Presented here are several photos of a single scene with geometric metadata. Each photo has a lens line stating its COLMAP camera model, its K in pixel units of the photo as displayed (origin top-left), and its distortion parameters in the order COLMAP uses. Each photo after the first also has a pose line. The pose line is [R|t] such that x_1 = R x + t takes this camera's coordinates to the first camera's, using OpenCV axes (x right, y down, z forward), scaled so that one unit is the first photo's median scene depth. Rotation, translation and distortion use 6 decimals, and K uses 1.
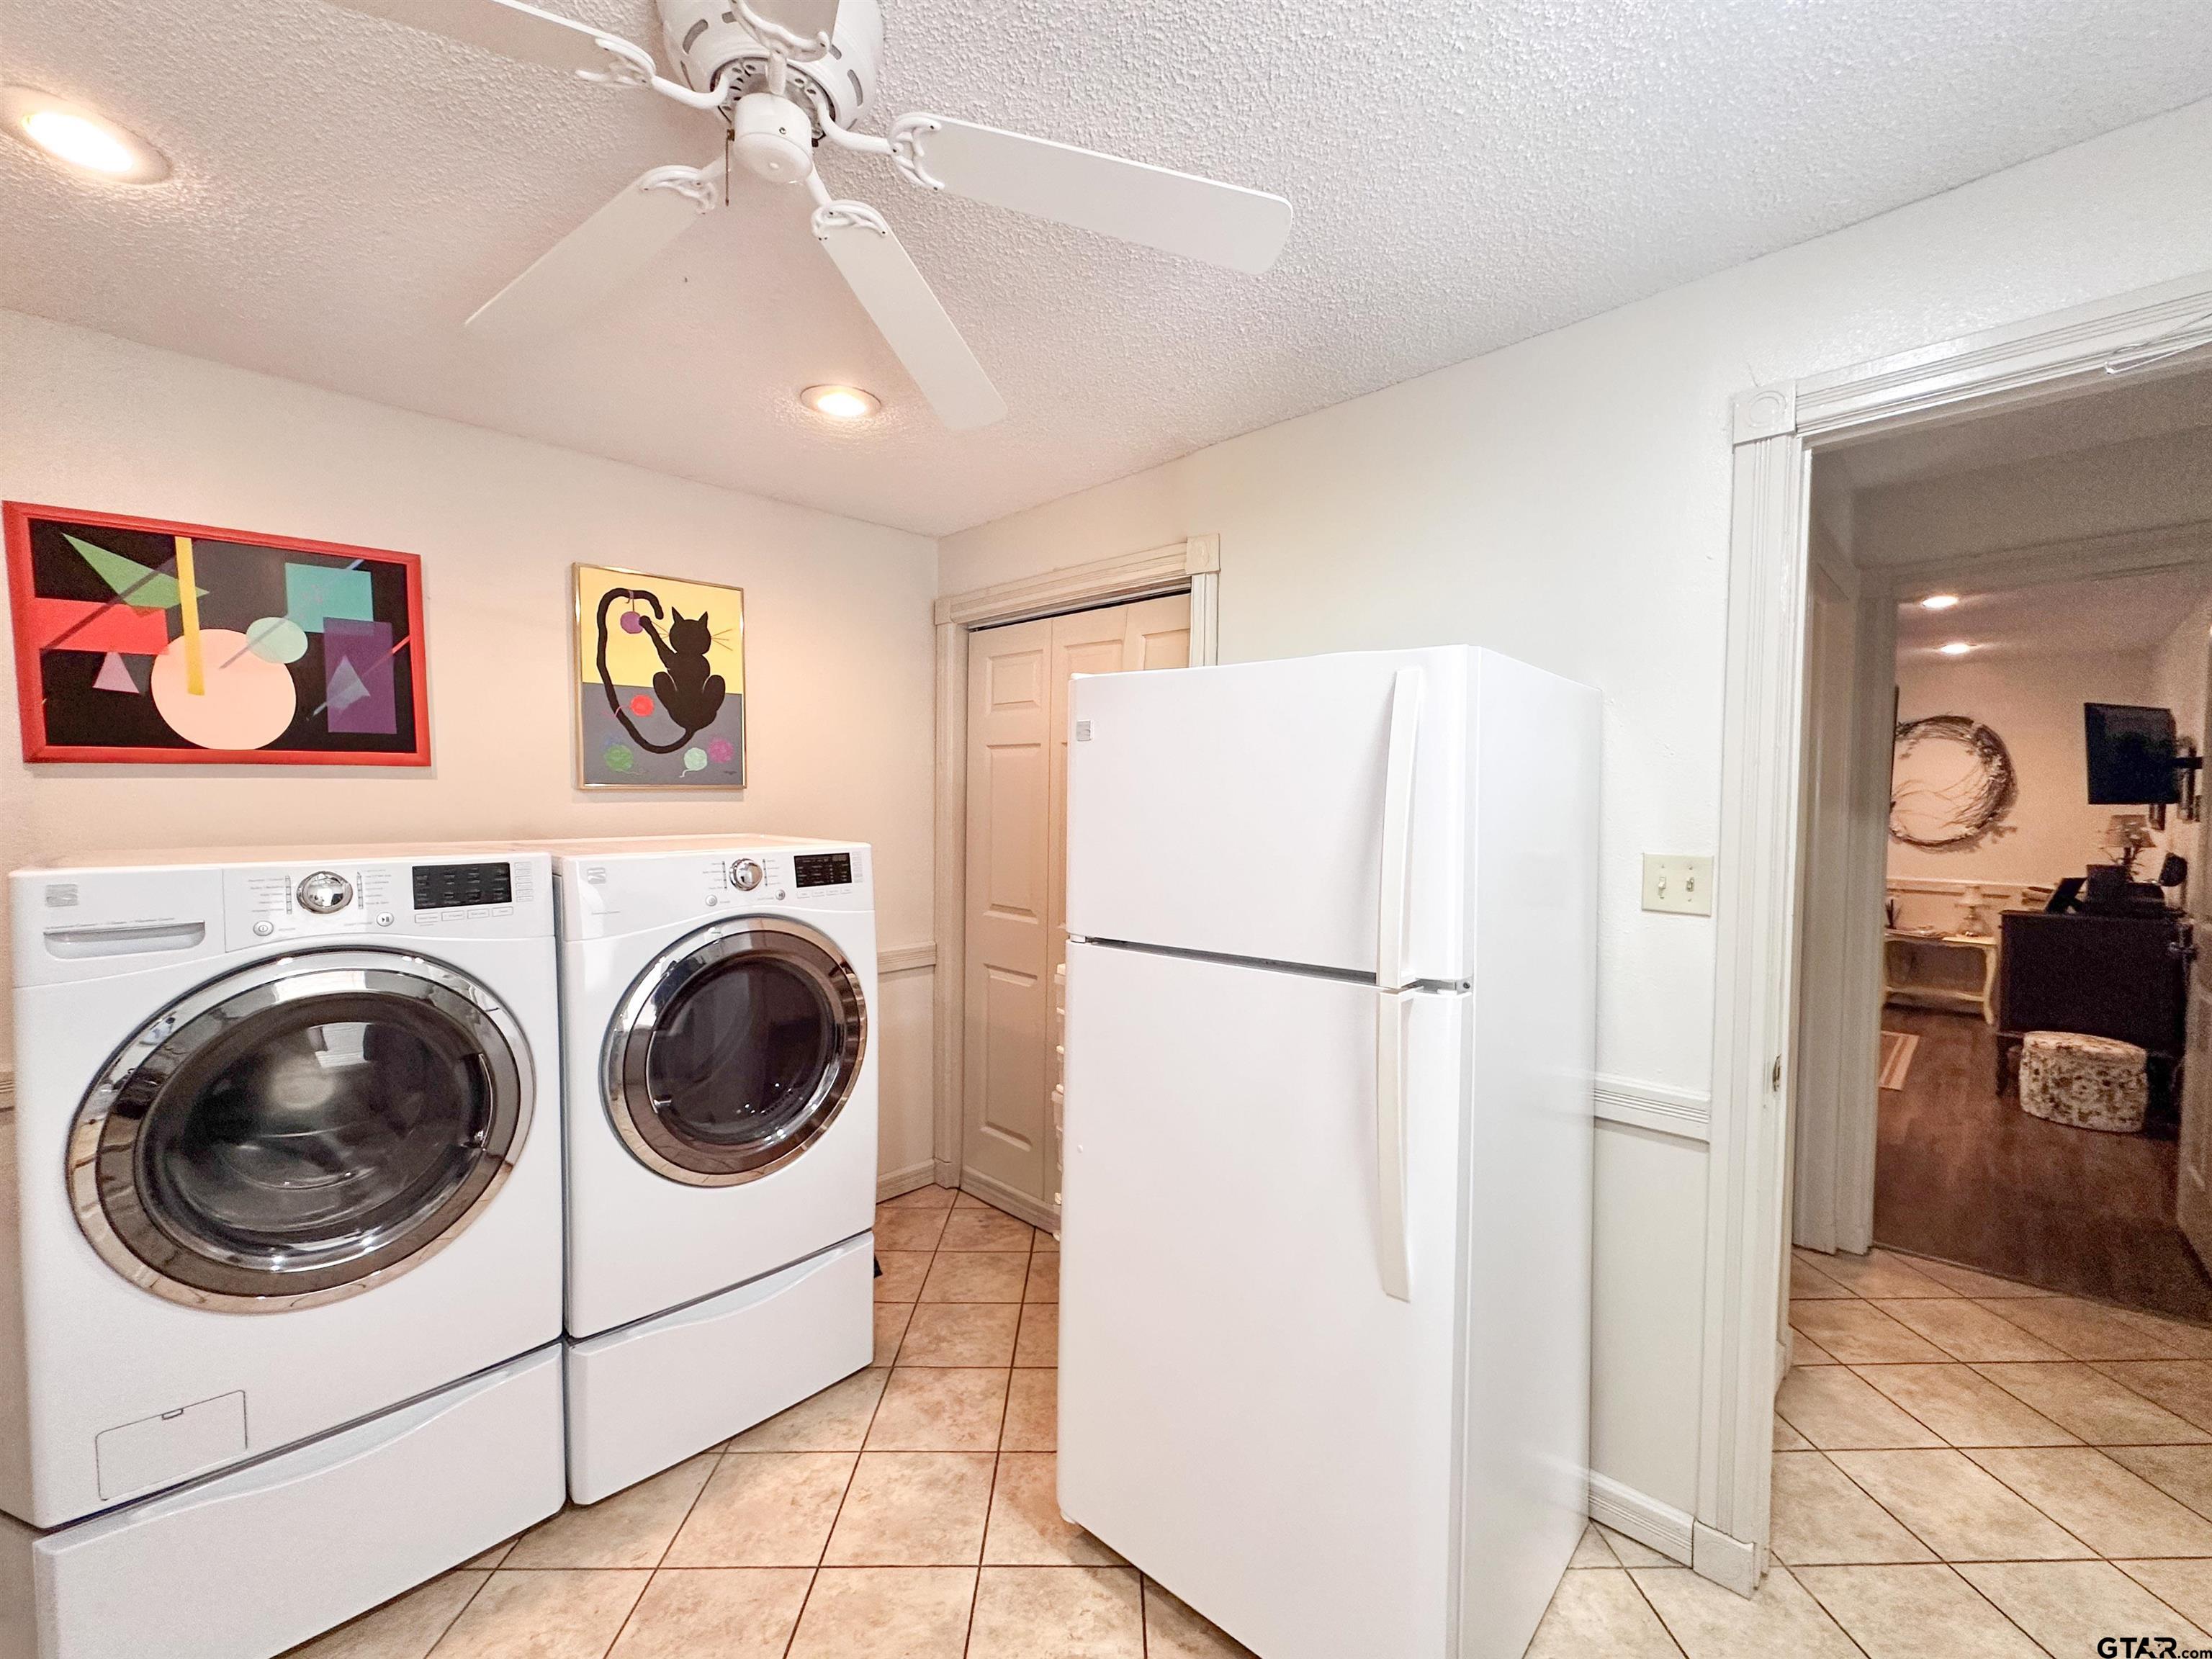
lens RADIAL K [[897.2, 0, 1094.0], [0, 897.2, 823.6], [0, 0, 1]] dist [-0.002004, -0.000017]
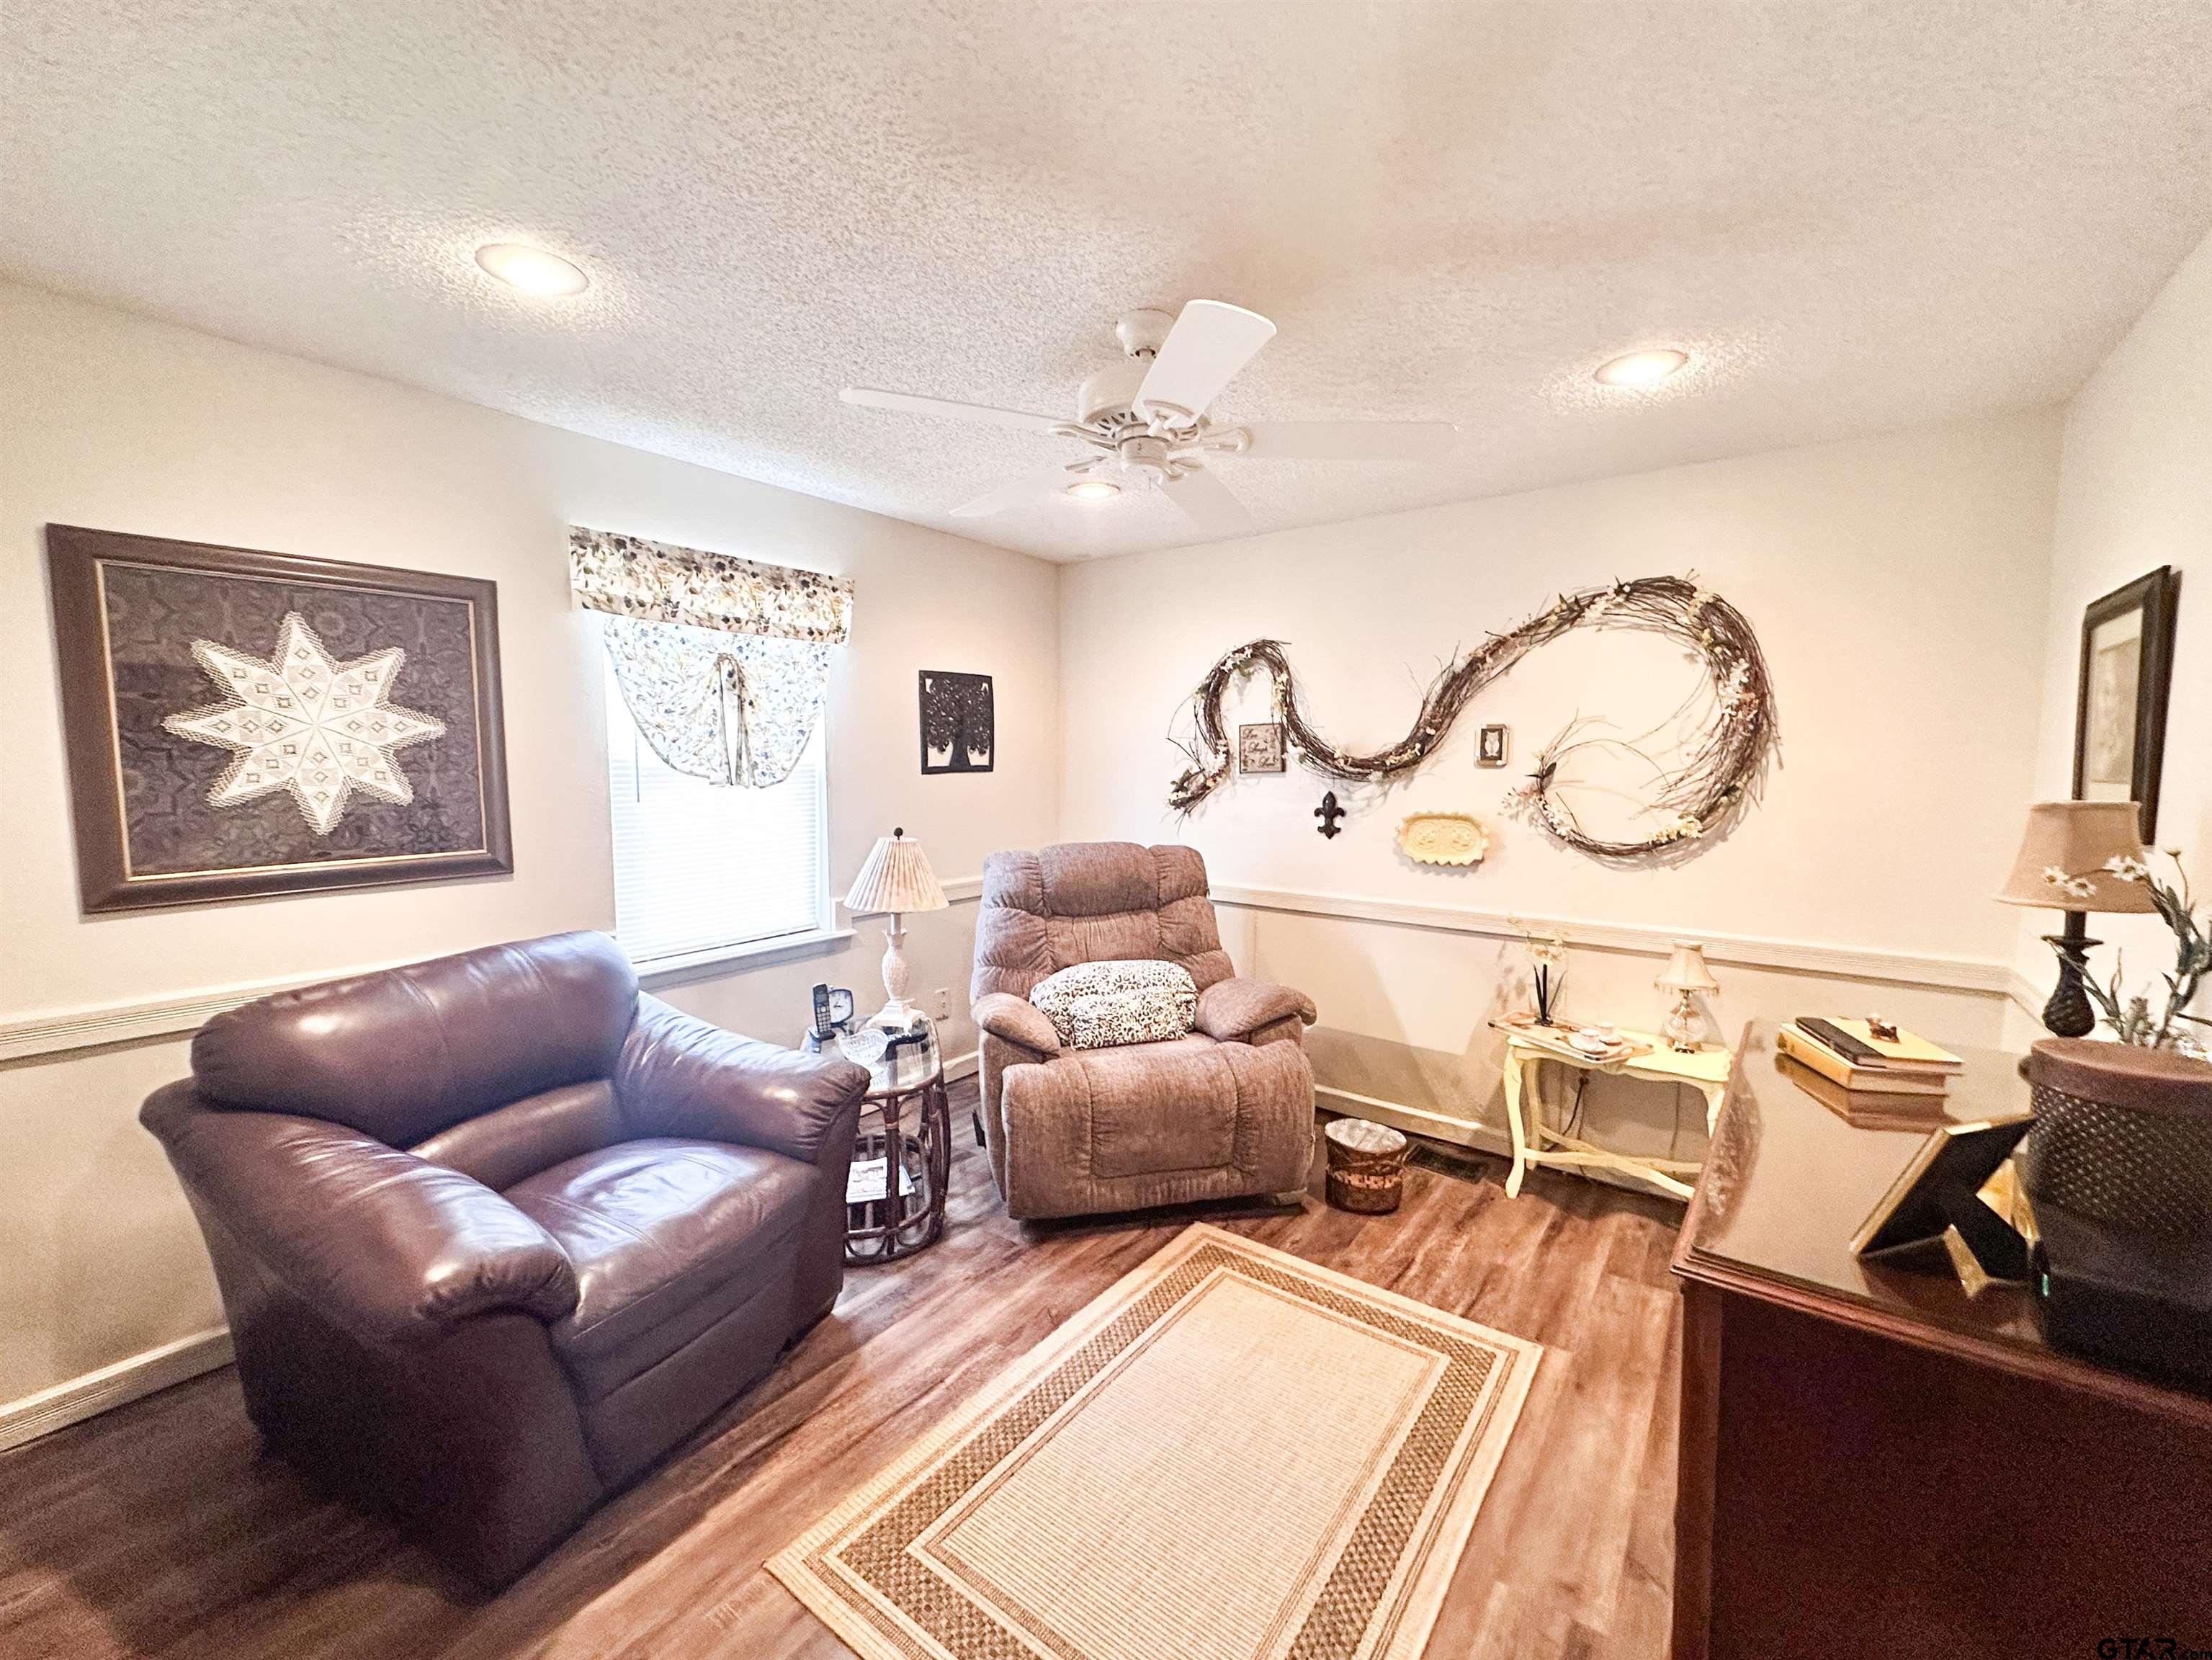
lens RADIAL K [[897.4, 0, 1094.0], [0, 897.4, 824.1], [0, 0, 1]] dist [-0.002004, -0.000017]
pose [[0.989657, -0.016025, 0.142553, 0.407246], [0.009716, 0.998947, 0.044841, -0.010946], [-0.143121, -0.042993, 0.988771, 0.390934]]
